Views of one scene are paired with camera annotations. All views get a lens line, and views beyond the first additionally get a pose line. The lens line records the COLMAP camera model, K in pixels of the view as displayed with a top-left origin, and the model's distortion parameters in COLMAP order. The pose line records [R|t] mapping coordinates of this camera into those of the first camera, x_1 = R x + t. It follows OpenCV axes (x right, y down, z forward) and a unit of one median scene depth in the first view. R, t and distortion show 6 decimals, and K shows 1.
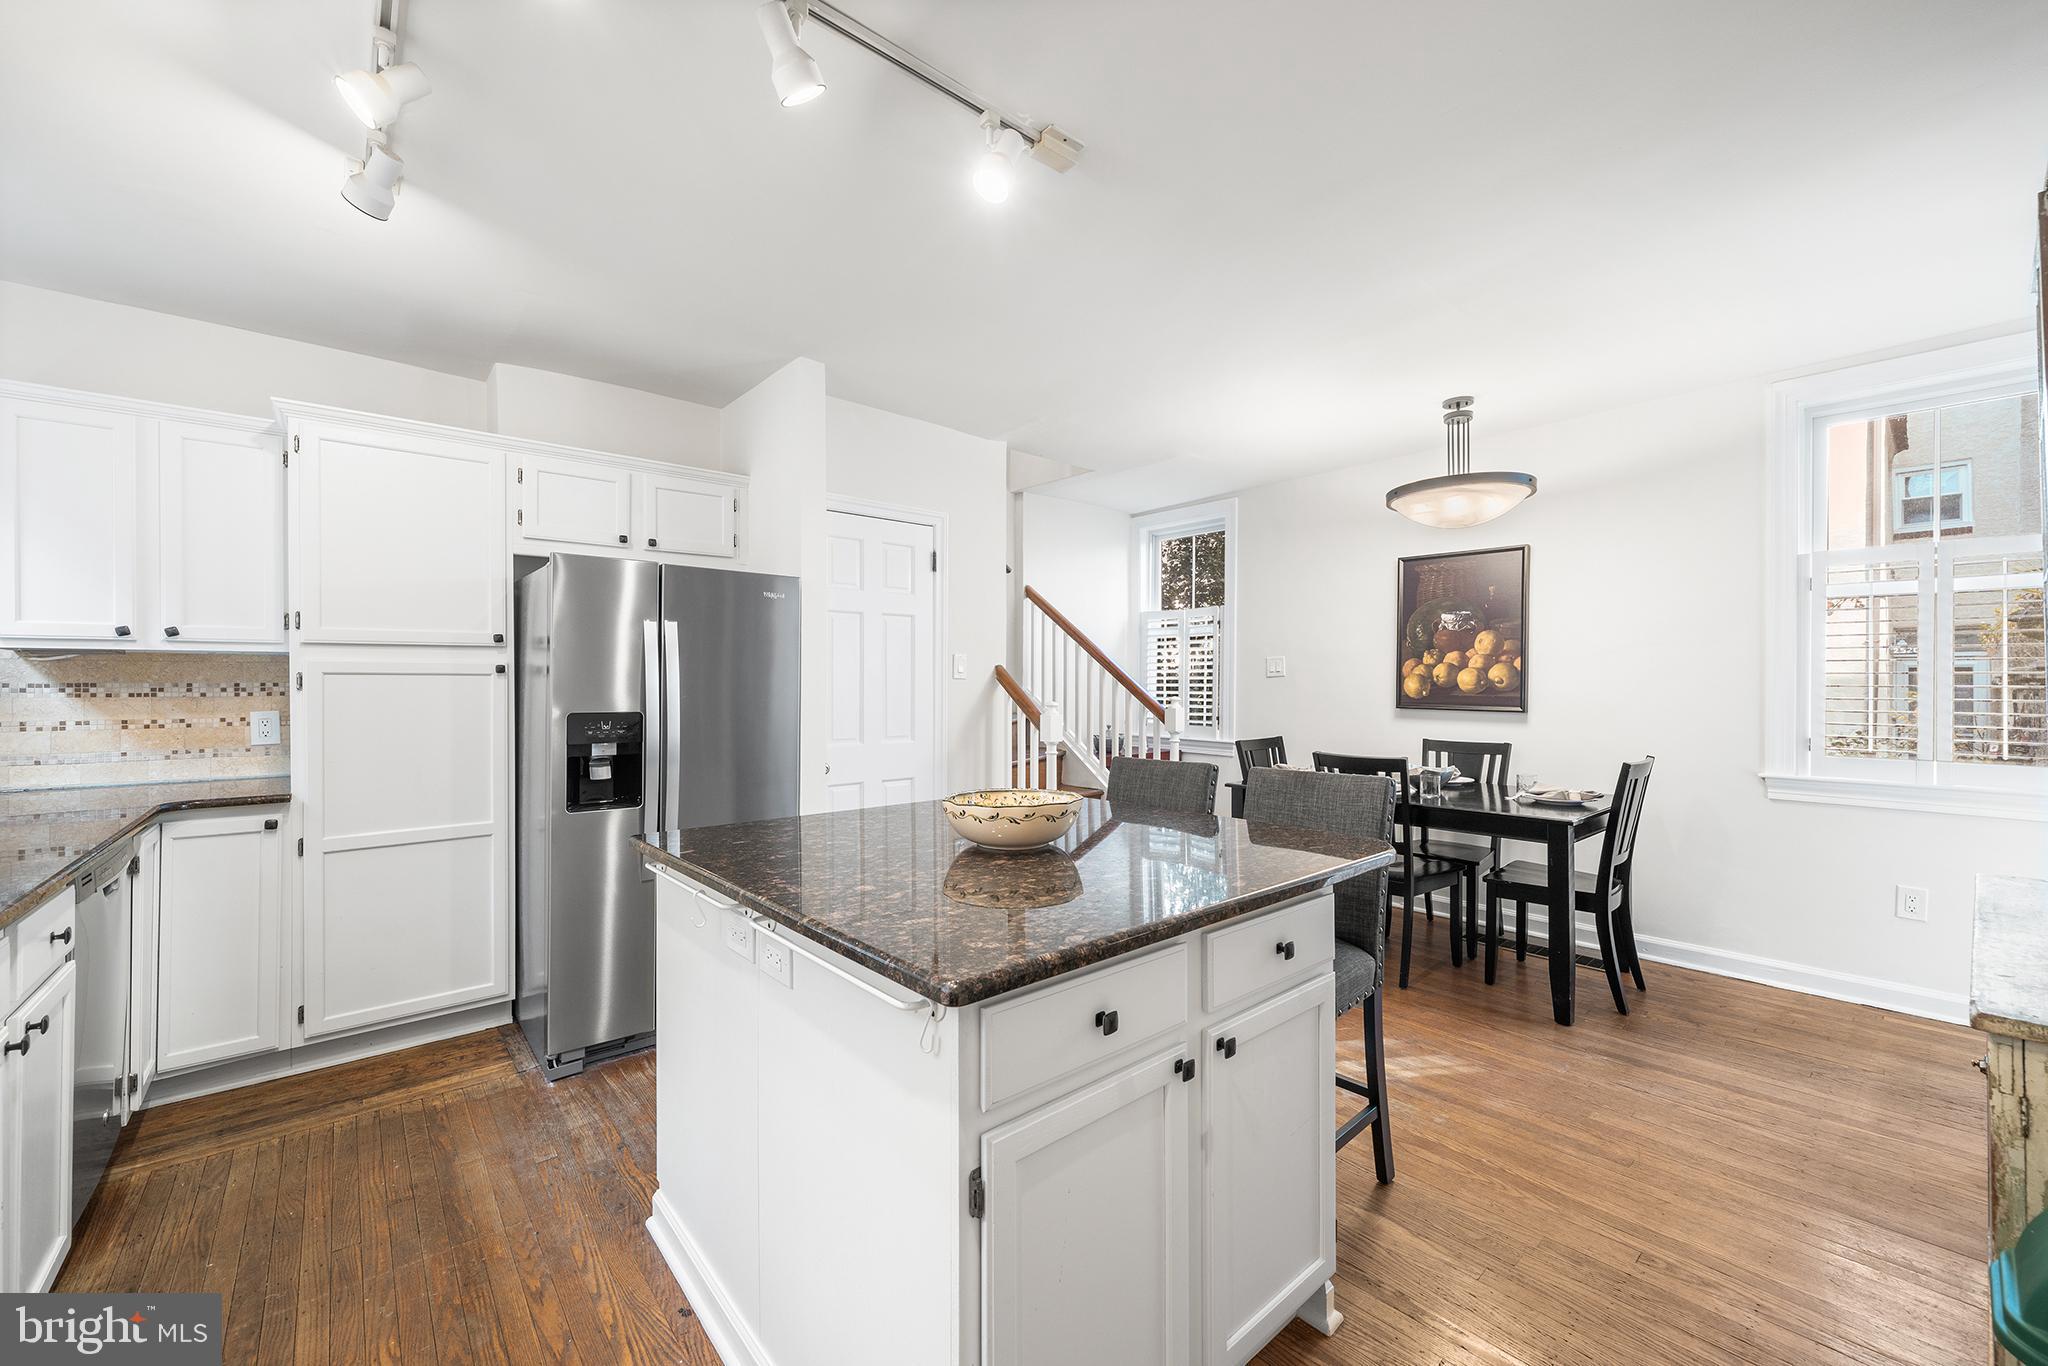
lens RADIAL K [[796.7, 0, 1025.8], [0, 796.7, 691.3], [0, 0, 1]] dist [-0.001103, -0.000103]
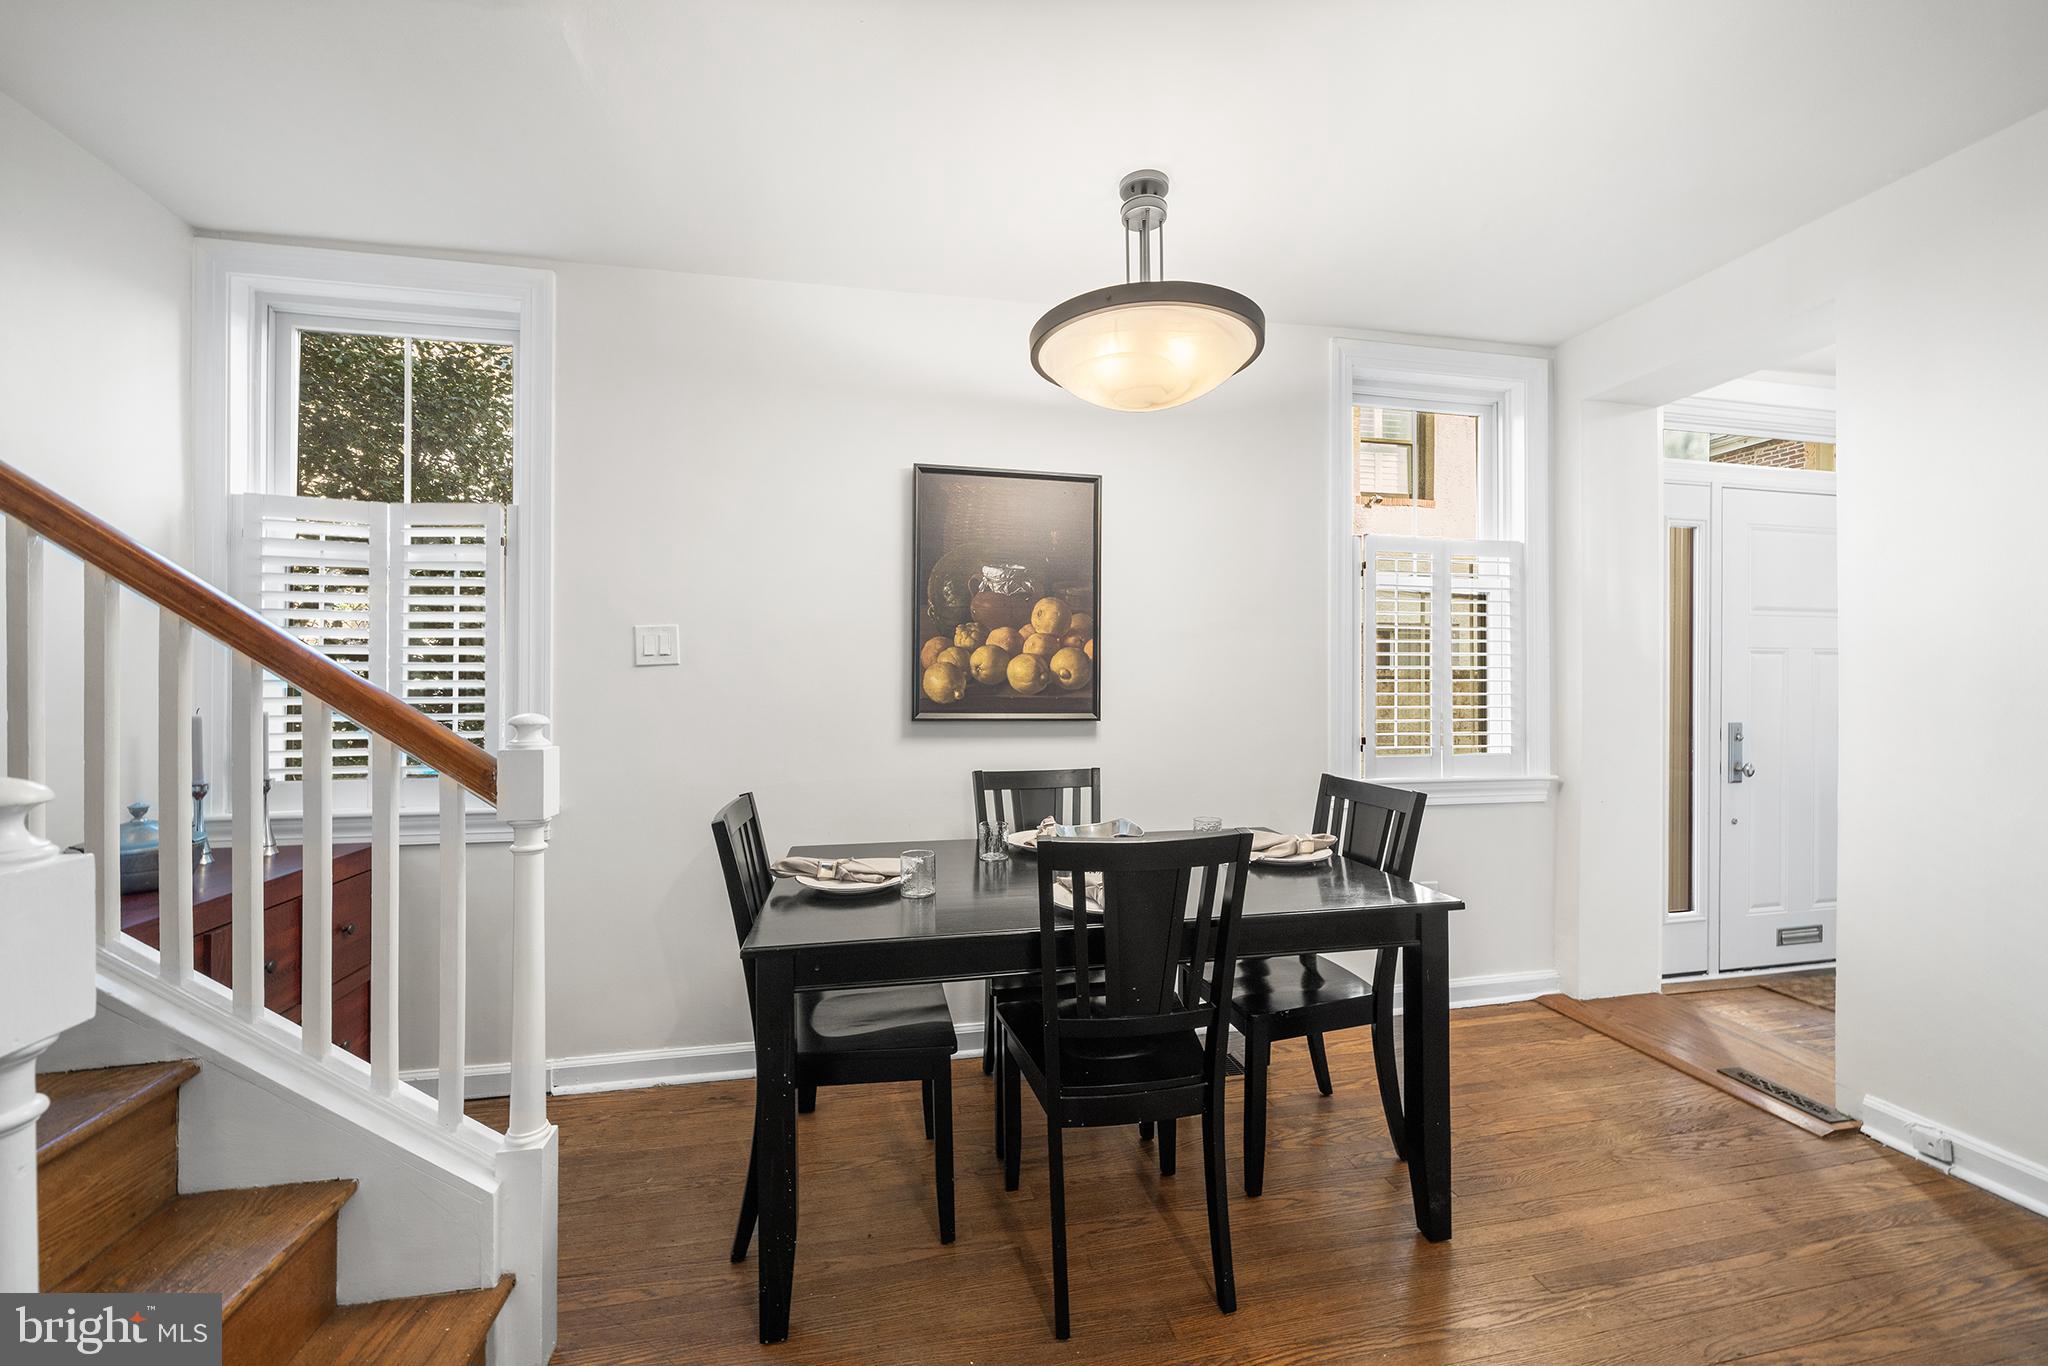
lens RADIAL K [[781.7, 0, 1028.0], [0, 781.7, 685.0], [0, 0, 1]] dist [-0.001572, -0.000081]
pose [[0.492022, 0.004210, 0.870573, 0.010189], [0.013886, 0.999823, -0.012683, 0.003459], [-0.870472, 0.018329, 0.491876, 0.685224]]
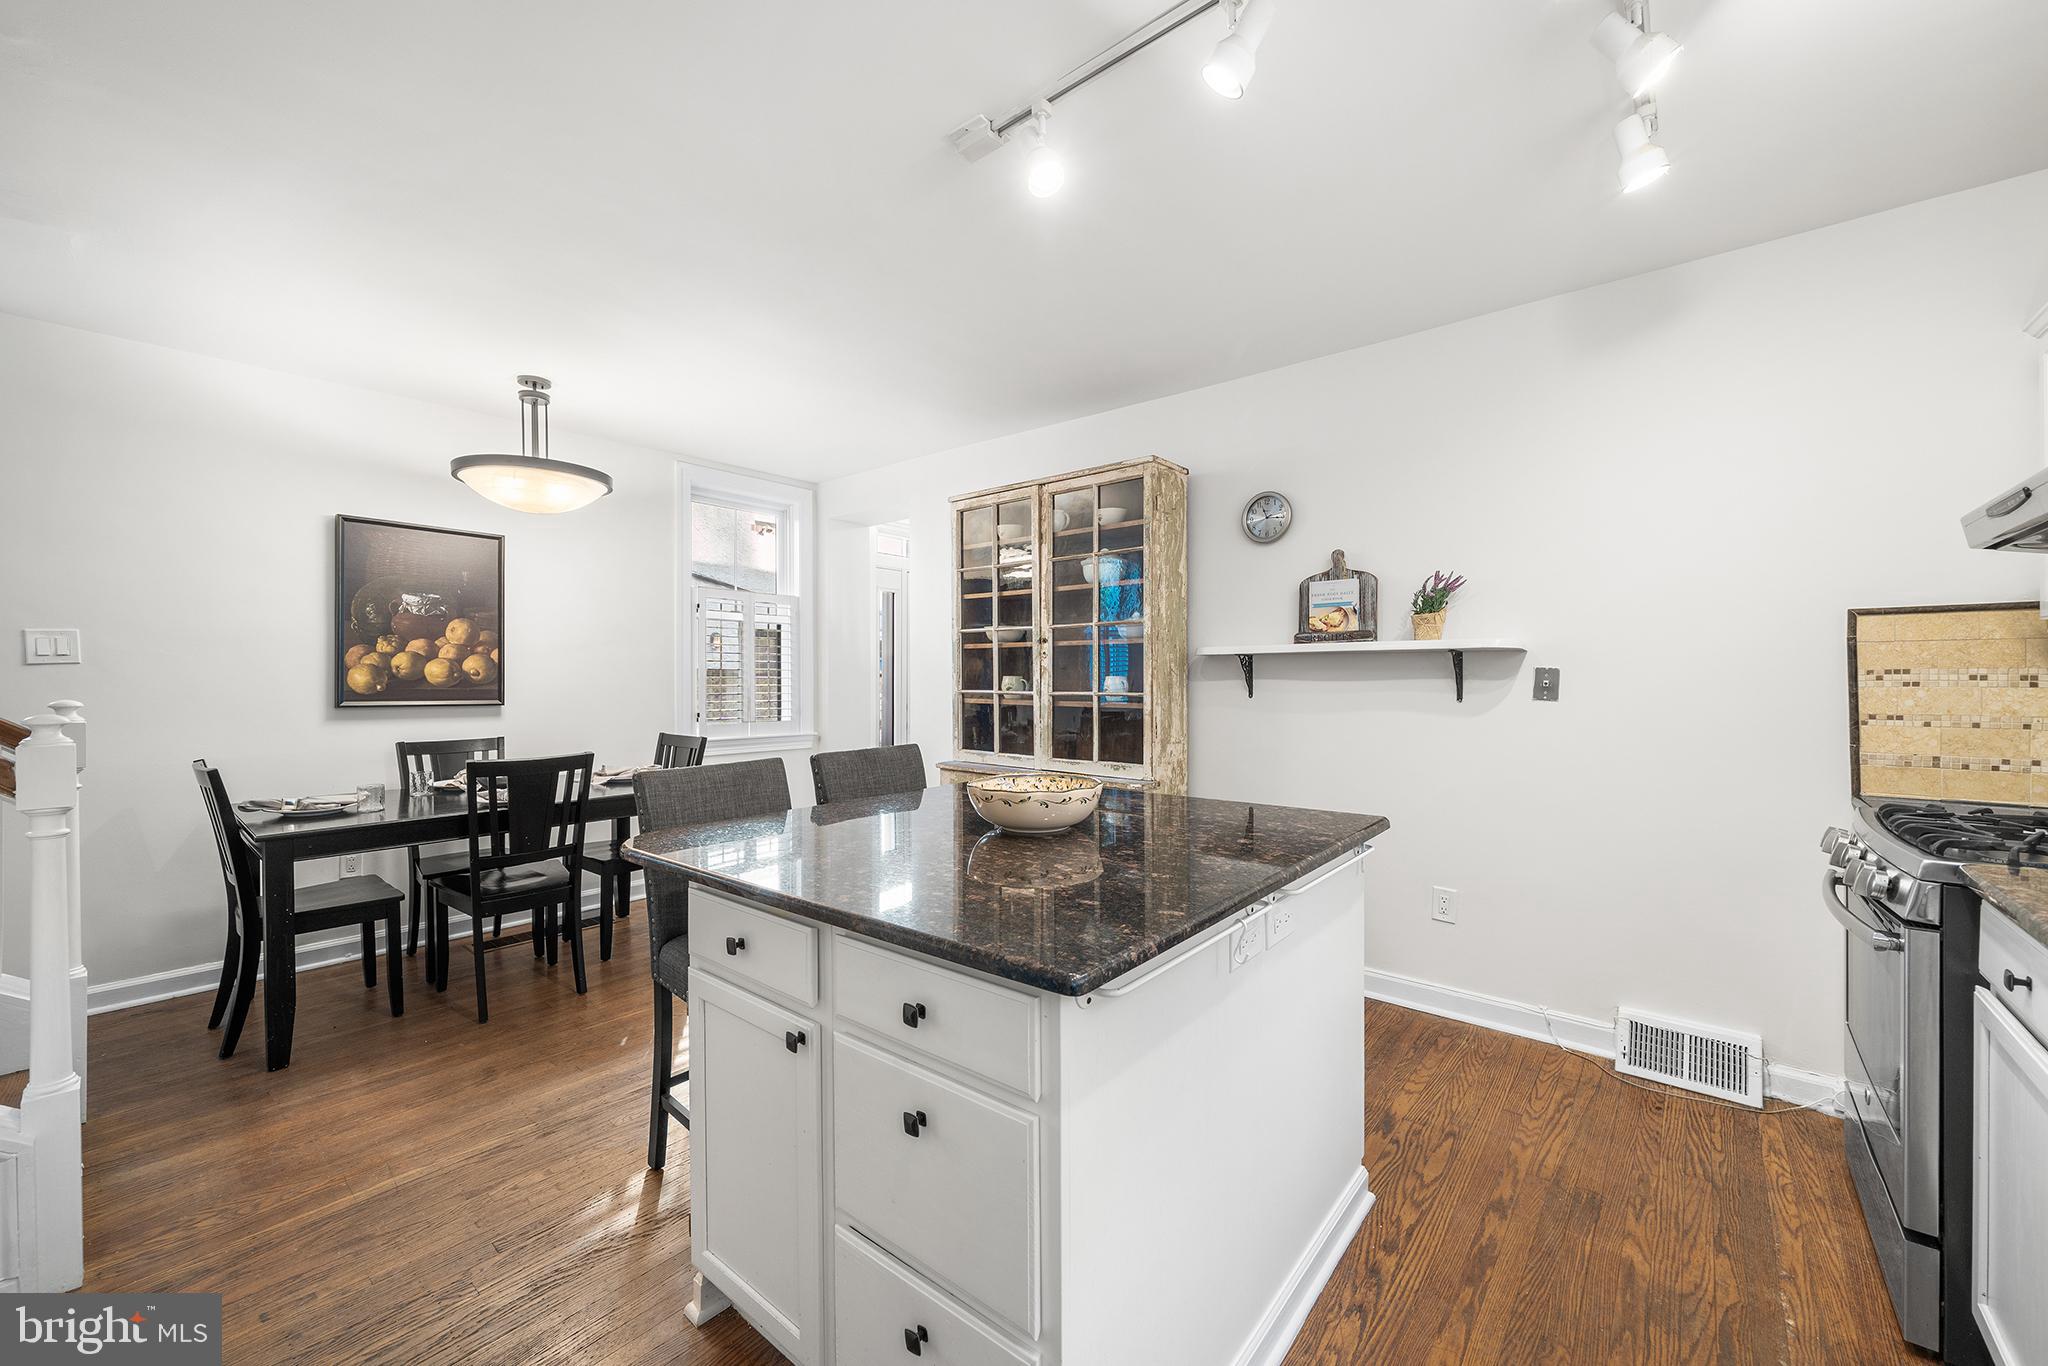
lens RADIAL K [[796.7, 0, 1025.8], [0, 796.7, 691.3], [0, 0, 1]] dist [-0.001103, -0.000103]
pose [[-0.157337, -0.019234, 0.987358, -0.432463], [0.009819, 0.999730, 0.021040, -0.004660], [-0.987496, 0.013005, -0.157105, 0.486803]]
